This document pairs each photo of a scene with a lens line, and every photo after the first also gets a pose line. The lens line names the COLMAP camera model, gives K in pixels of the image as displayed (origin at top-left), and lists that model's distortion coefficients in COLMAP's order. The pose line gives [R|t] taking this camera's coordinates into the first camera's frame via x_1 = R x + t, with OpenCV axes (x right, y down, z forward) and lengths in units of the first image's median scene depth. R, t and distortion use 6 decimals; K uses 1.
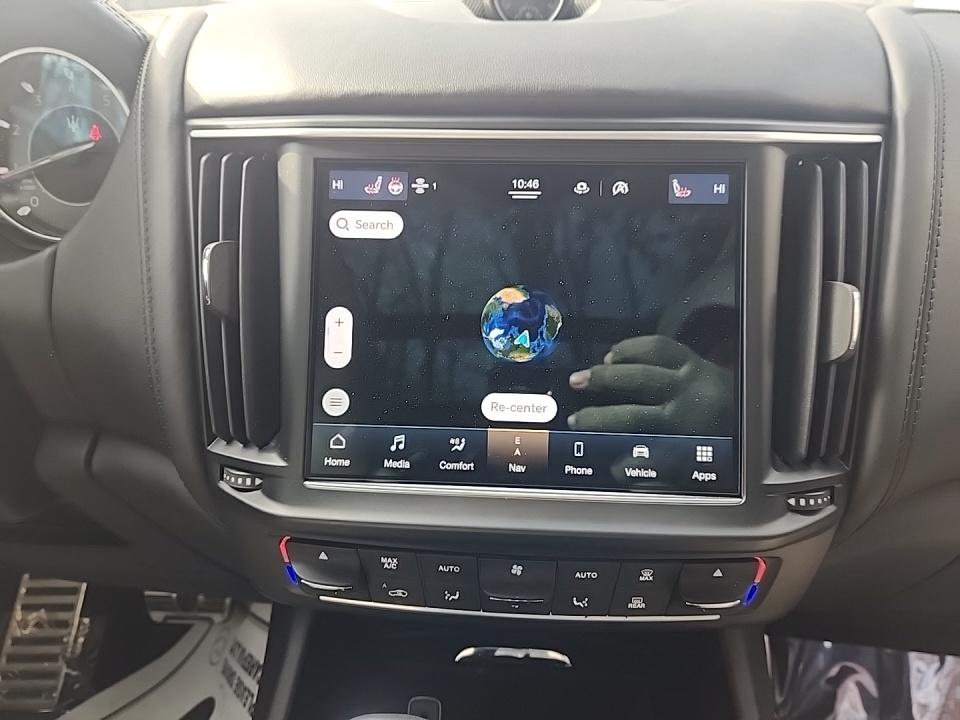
lens RADIAL K [[619.8, 0, 483.9], [0, 619.8, 359.7], [0, 0, 1]] dist [0.071788, -0.059838]
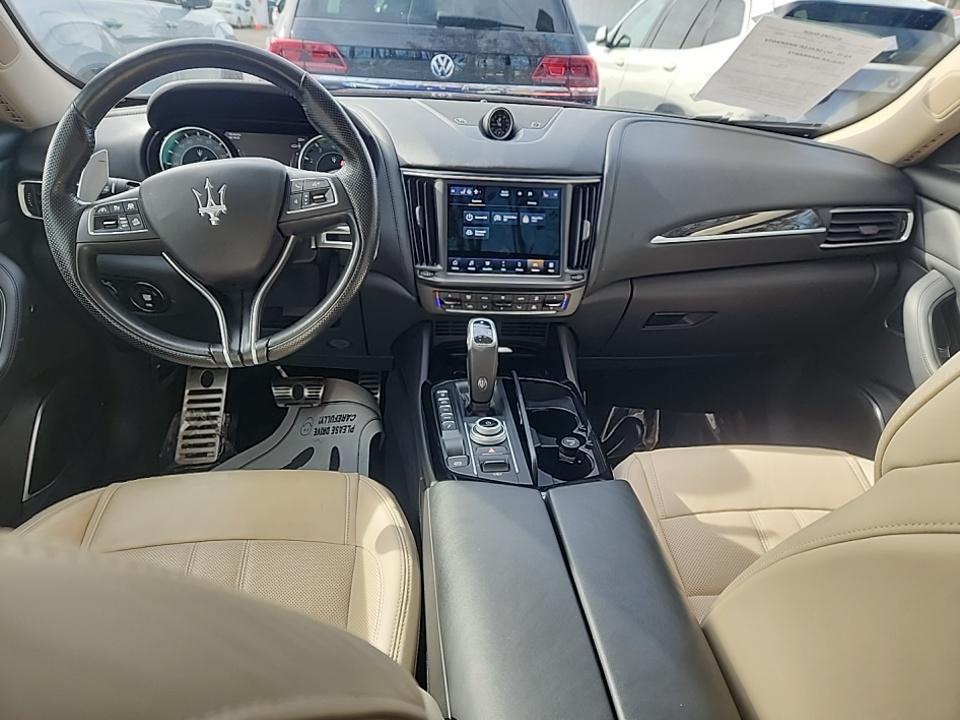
lens RADIAL K [[631.4, 0, 479.0], [0, 631.4, 364.8], [0, 0, 1]] dist [0.021592, -0.003074]
pose [[0.988880, -0.021174, 0.147203, -0.640103], [0.007774, 0.995819, 0.091015, 0.383446], [-0.148515, -0.088859, 0.984910, -2.681388]]
